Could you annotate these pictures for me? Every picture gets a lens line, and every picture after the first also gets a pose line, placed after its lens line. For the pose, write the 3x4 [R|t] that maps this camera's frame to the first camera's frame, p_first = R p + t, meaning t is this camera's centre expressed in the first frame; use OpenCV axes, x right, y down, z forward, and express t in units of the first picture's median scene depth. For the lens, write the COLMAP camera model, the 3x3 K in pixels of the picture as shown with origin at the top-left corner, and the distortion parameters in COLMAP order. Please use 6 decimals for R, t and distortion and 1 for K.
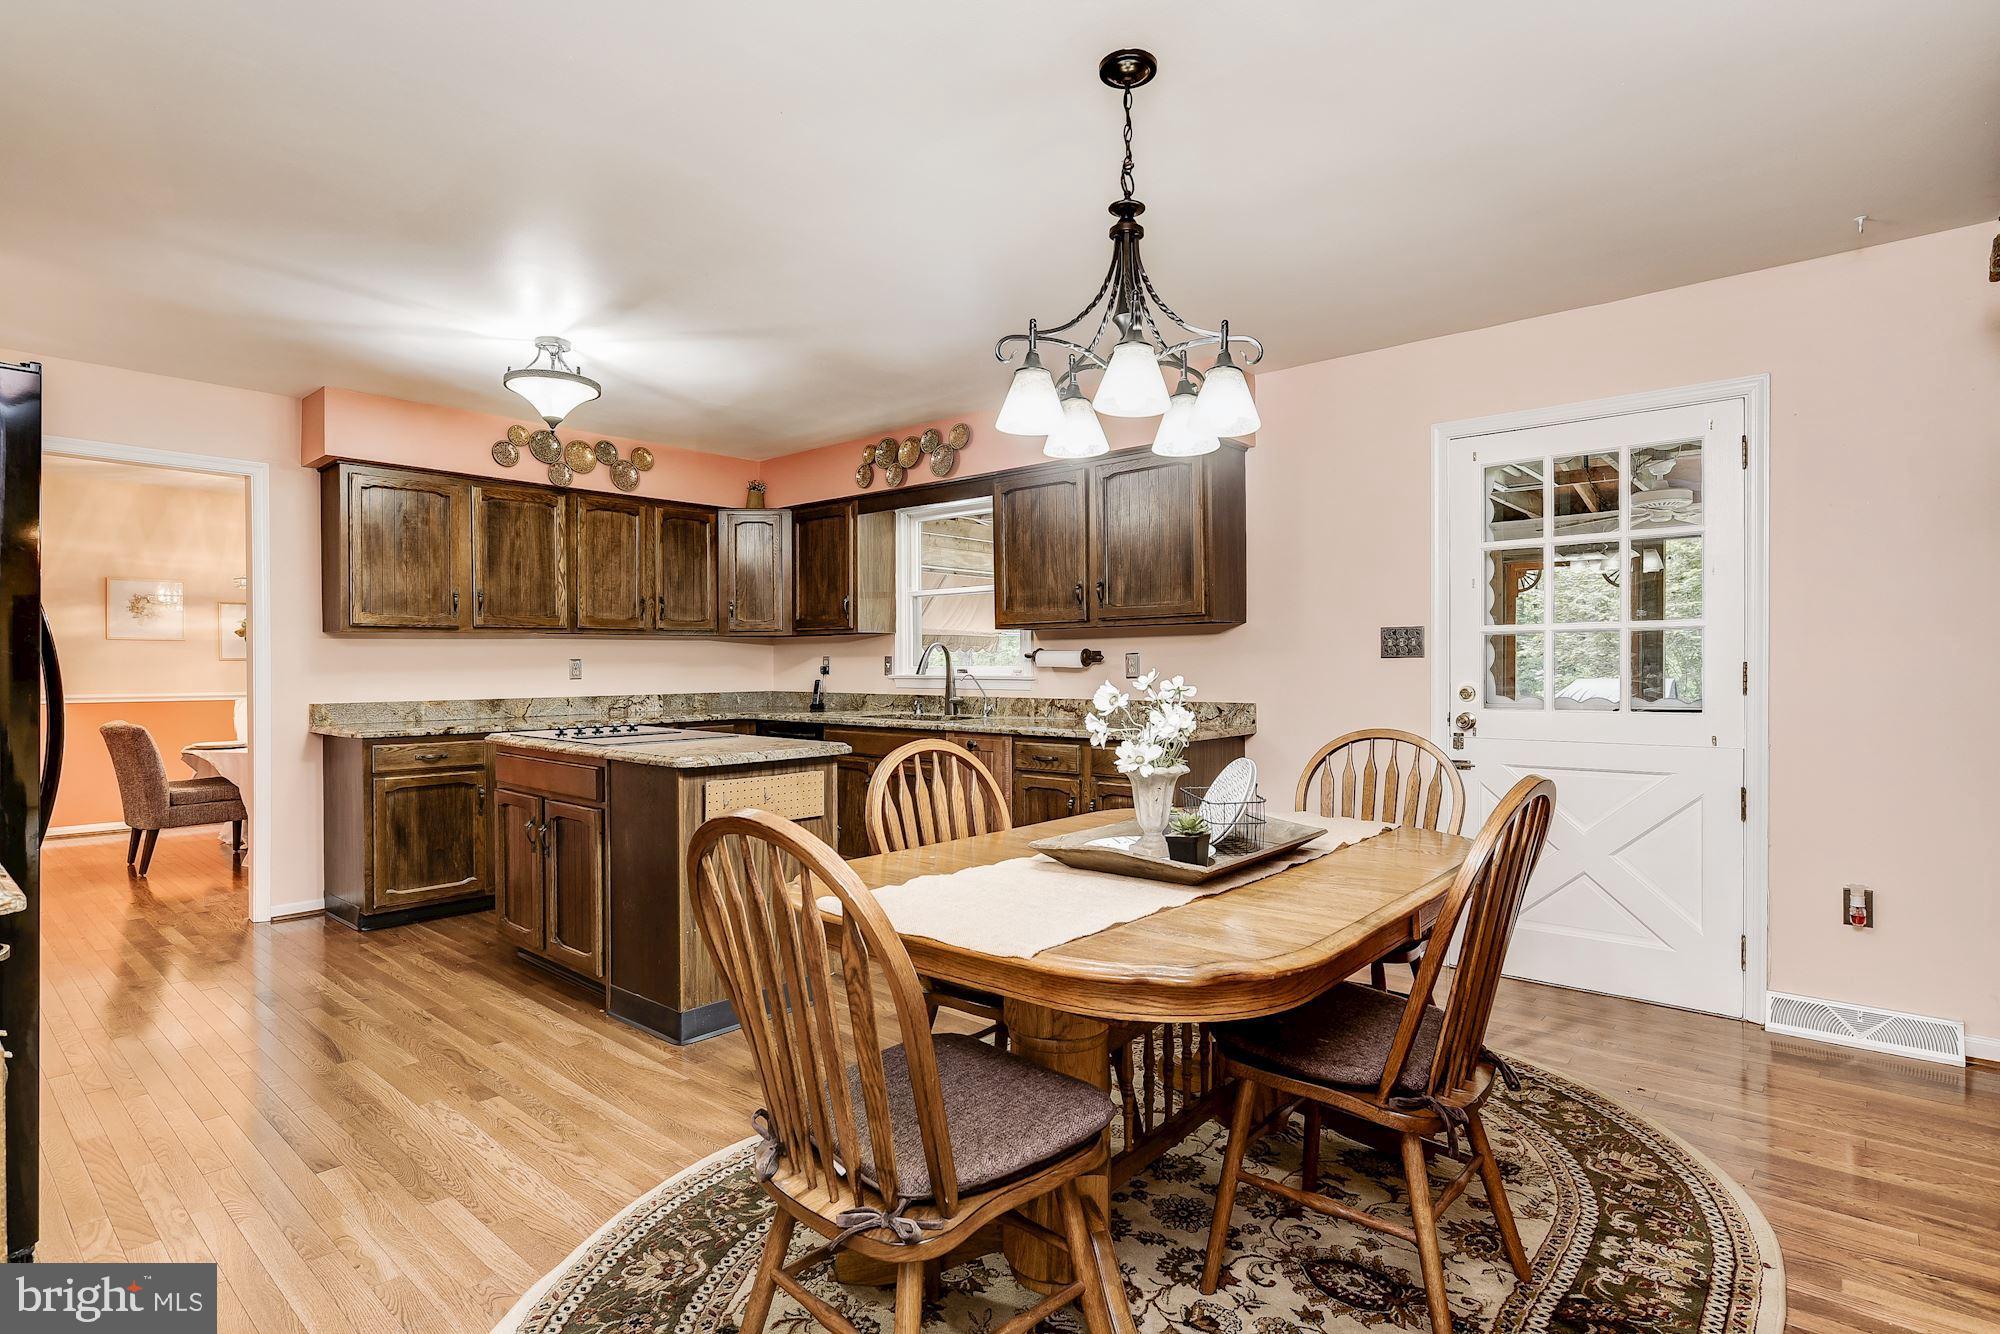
lens RADIAL K [[1002.3, 0, 997.6], [0, 1002.3, 665.8], [0, 0, 1]] dist [-0.004951, -0.000858]
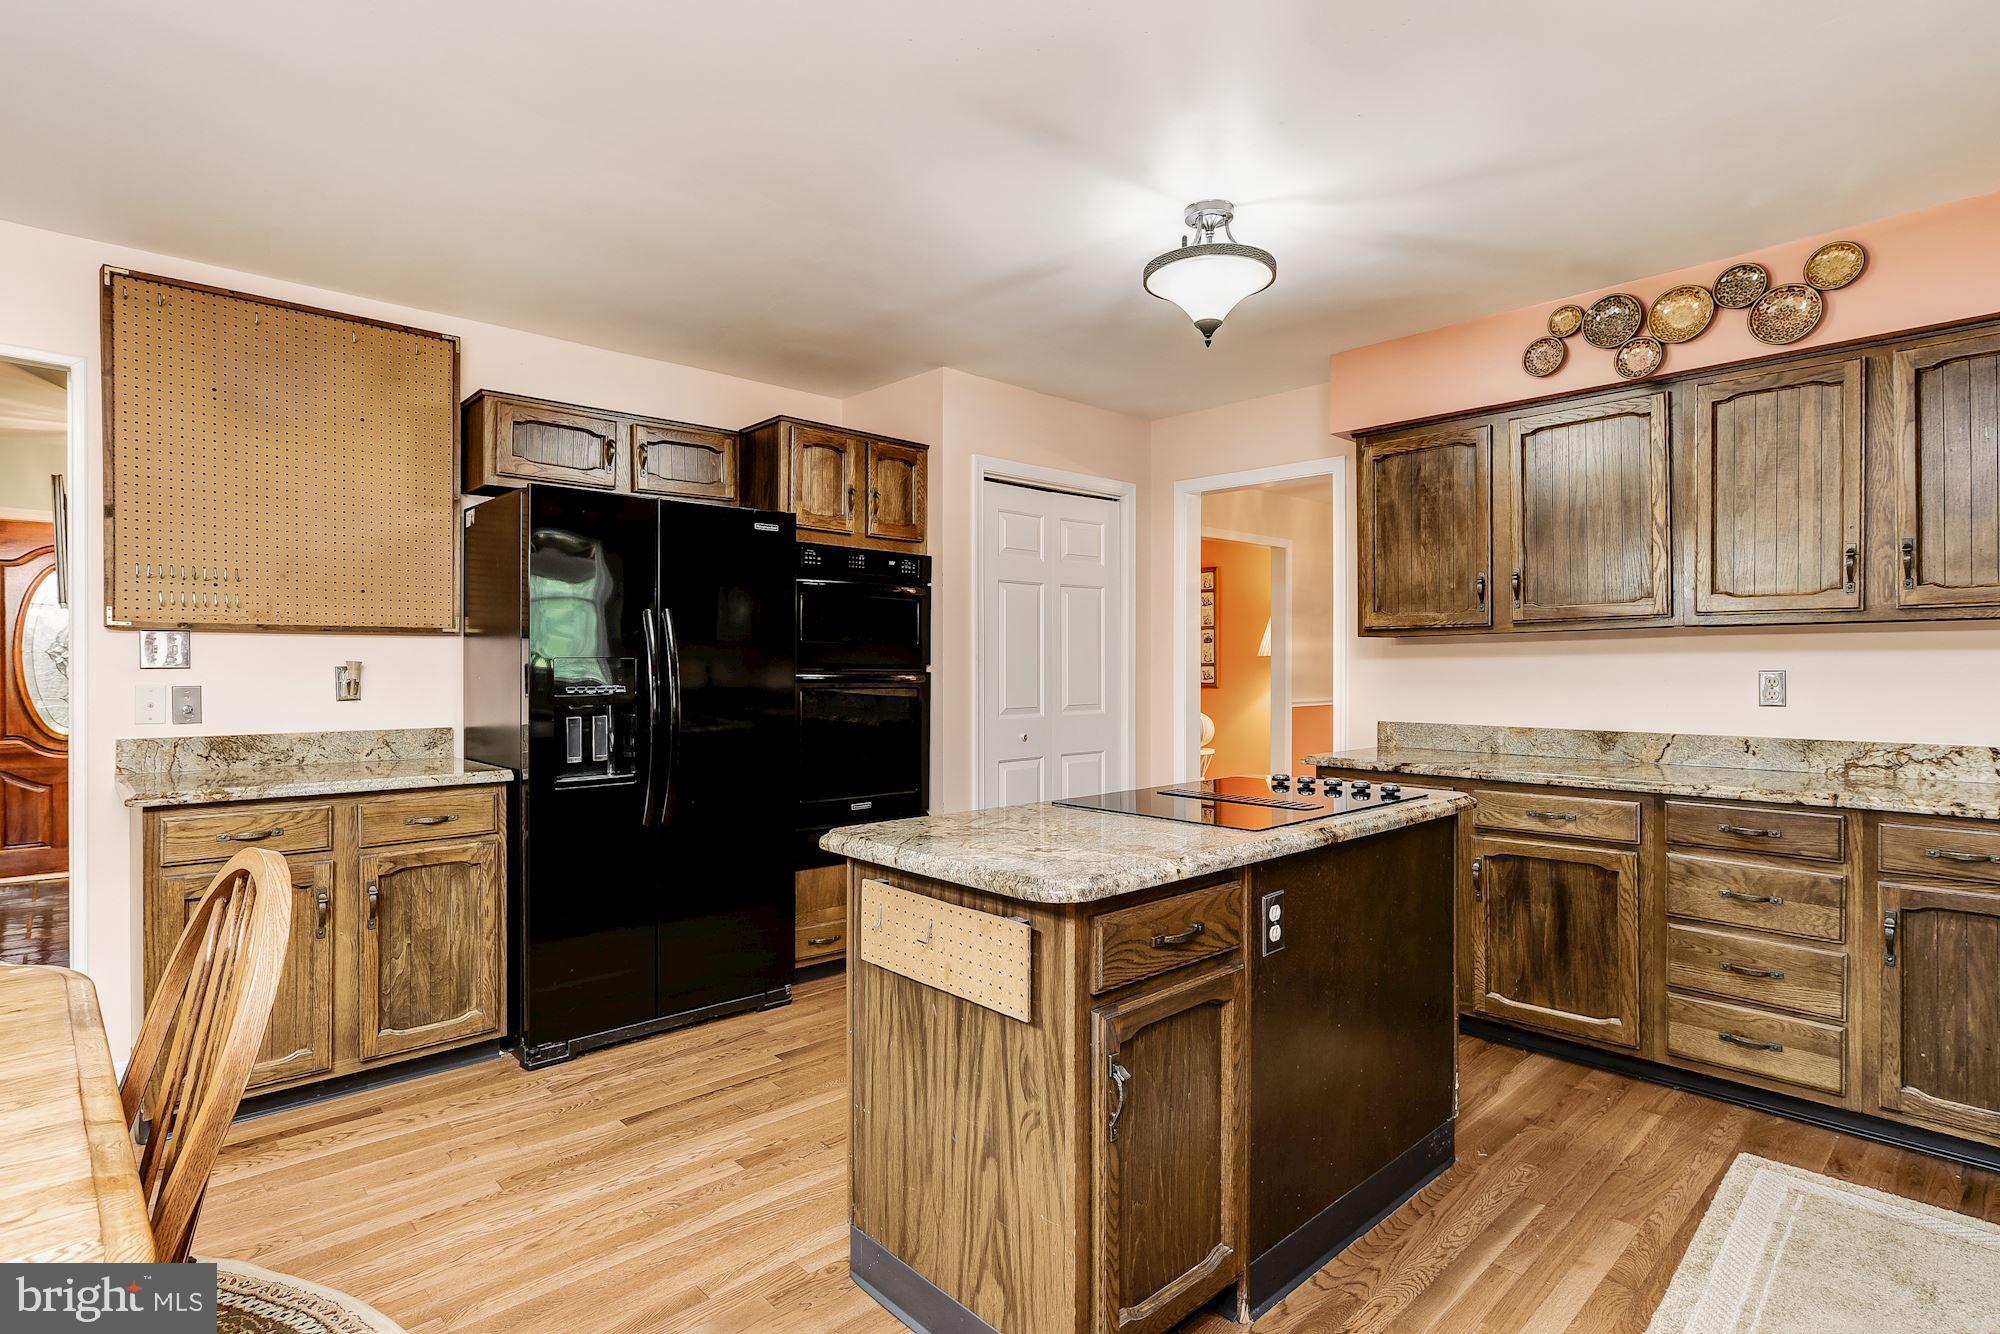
lens RADIAL K [[1002.3, 0, 1002.3], [0, 1002.3, 661.6], [0, 0, 1]] dist [-0.004951, -0.000858]
pose [[-0.095713, -0.006551, -0.995387, 0.202447], [-0.004696, 0.999970, -0.006130, -0.006974], [0.995398, 0.004087, -0.095741, 0.739848]]
